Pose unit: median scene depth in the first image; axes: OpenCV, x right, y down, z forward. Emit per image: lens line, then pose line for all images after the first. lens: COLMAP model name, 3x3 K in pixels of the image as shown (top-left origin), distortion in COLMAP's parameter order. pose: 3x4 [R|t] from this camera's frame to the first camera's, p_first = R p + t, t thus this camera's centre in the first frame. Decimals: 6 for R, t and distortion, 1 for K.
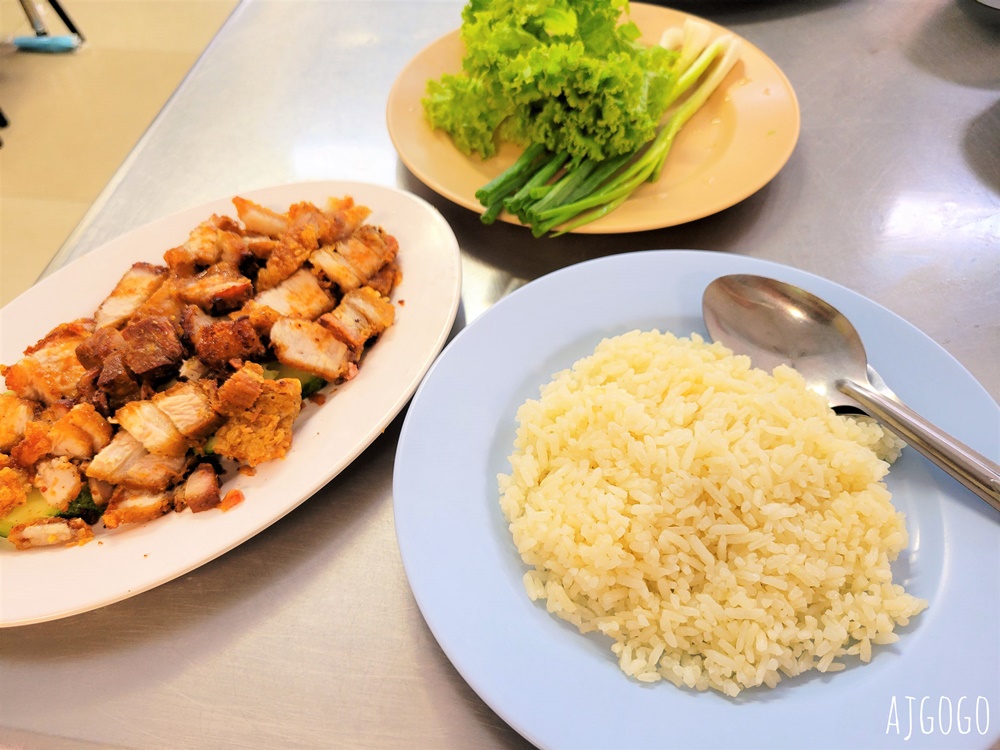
lens RADIAL K [[780.6, 0, 500.0], [0, 780.6, 375.0], [0, 0, 1]] dist [-0.048282, -0.003550]
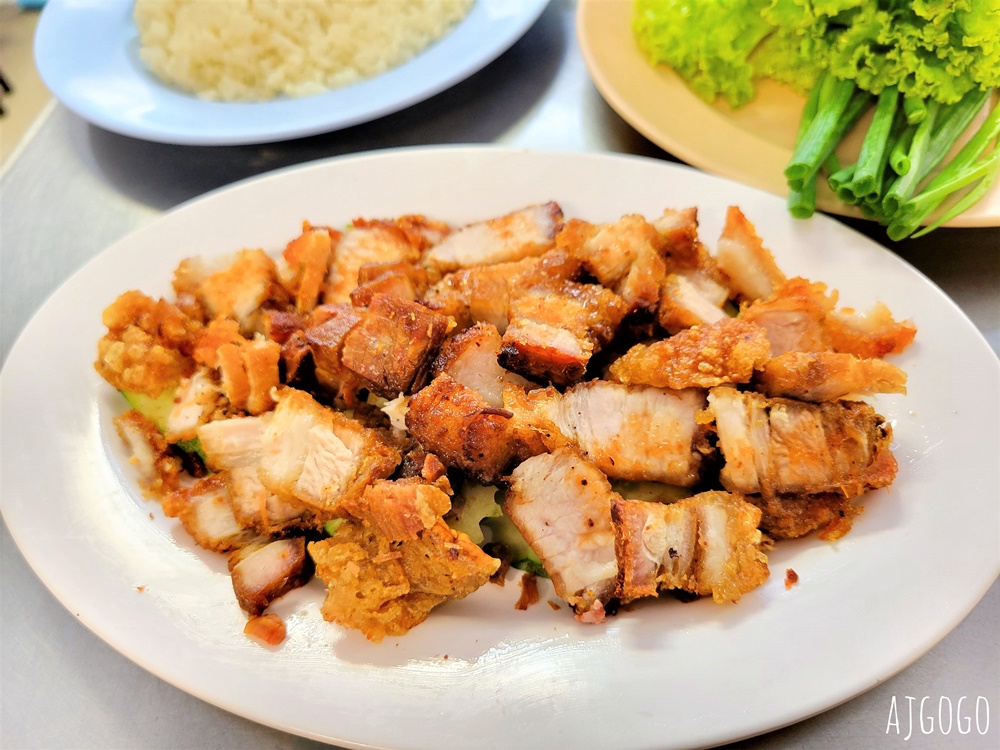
lens RADIAL K [[780.6, 0, 500.0], [0, 780.6, 375.0], [0, 0, 1]] dist [-0.048282, -0.003550]
pose [[0.513026, 0.671869, -0.534225, -0.047962], [-0.588072, 0.728471, 0.351427, -0.256531], [0.625280, 0.133872, 0.768832, 0.512267]]
